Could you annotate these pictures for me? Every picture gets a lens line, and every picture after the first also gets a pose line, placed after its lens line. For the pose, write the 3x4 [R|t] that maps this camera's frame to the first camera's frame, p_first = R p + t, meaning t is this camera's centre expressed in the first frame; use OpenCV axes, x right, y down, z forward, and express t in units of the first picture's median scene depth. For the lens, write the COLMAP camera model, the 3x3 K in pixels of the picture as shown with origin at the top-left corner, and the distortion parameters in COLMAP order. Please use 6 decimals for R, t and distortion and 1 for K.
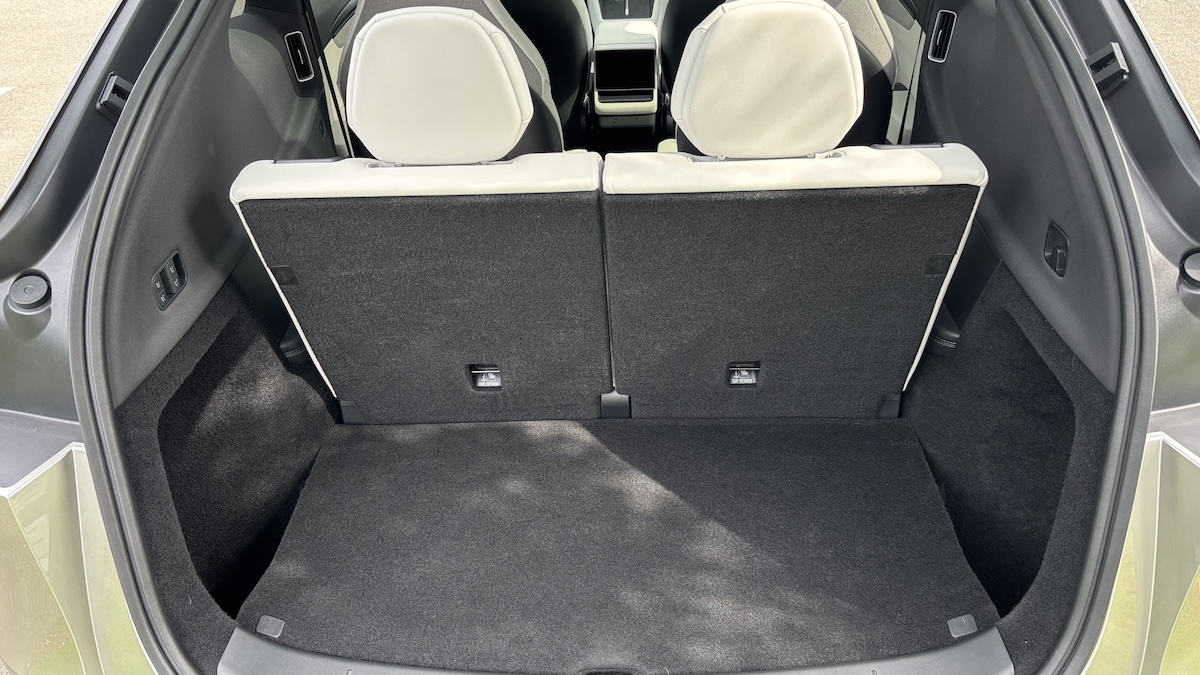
lens RADIAL K [[917.6, 0, 601.3], [0, 917.6, 345.8], [0, 0, 1]] dist [0.008032, 0.002016]
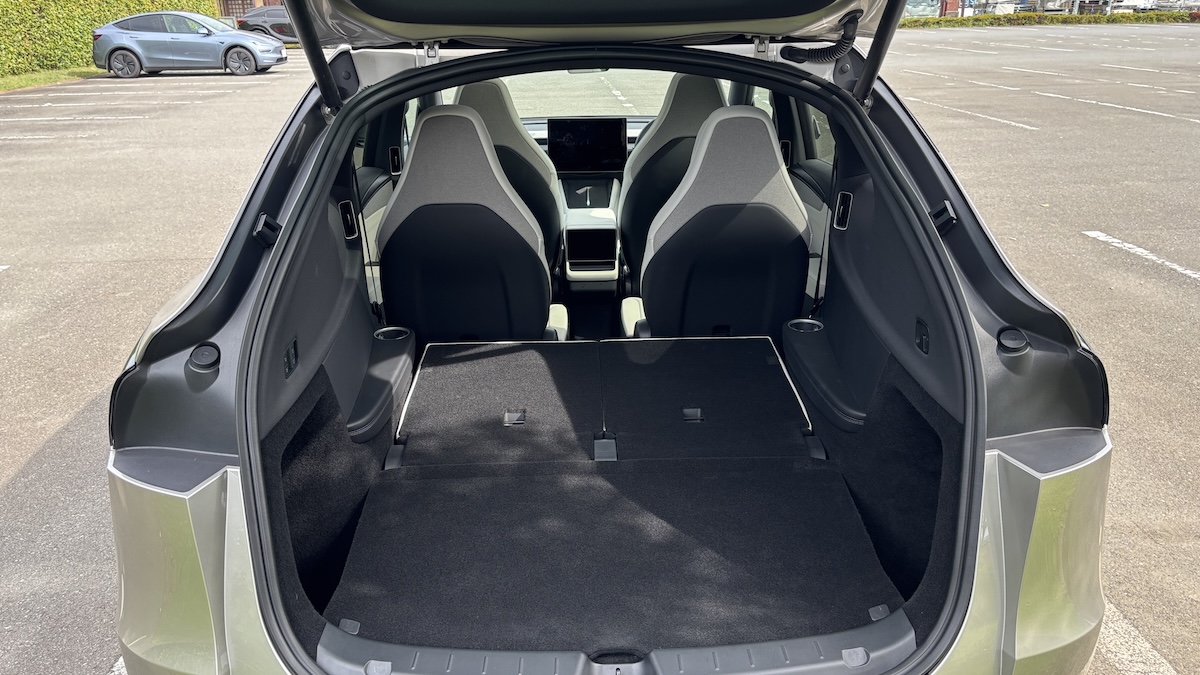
lens RADIAL K [[902.1, 0, 600.0], [0, 902.1, 337.5], [0, 0, 1]] dist [0.050070, -0.080783]
pose [[0.998115, 0.005306, 0.061140, -0.087071], [0.007803, 0.977197, -0.212189, 0.172295], [-0.060871, 0.212266, 0.975314, -0.318483]]
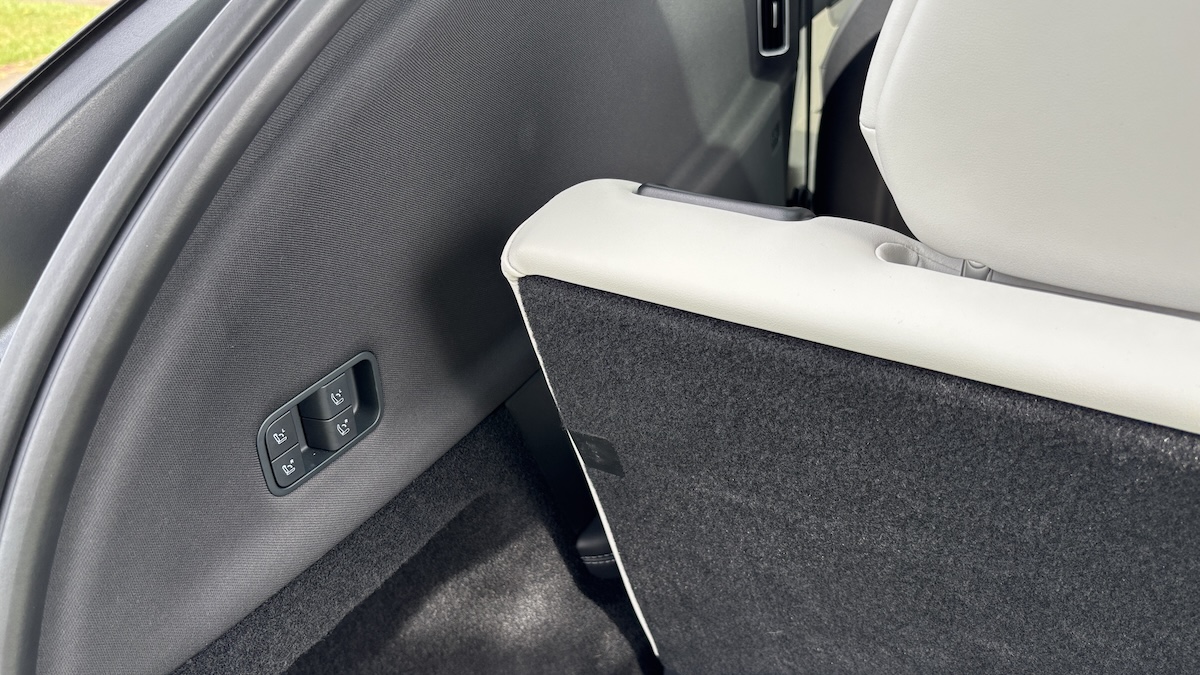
lens RADIAL K [[902.1, 0, 600.0], [0, 902.1, 337.5], [0, 0, 1]] dist [0.050070, -0.080783]
pose [[0.876479, 0.256468, -0.407442, -0.199086], [-0.268291, 0.962902, 0.028966, -0.146690], [0.399756, 0.083925, 0.912772, 0.651991]]
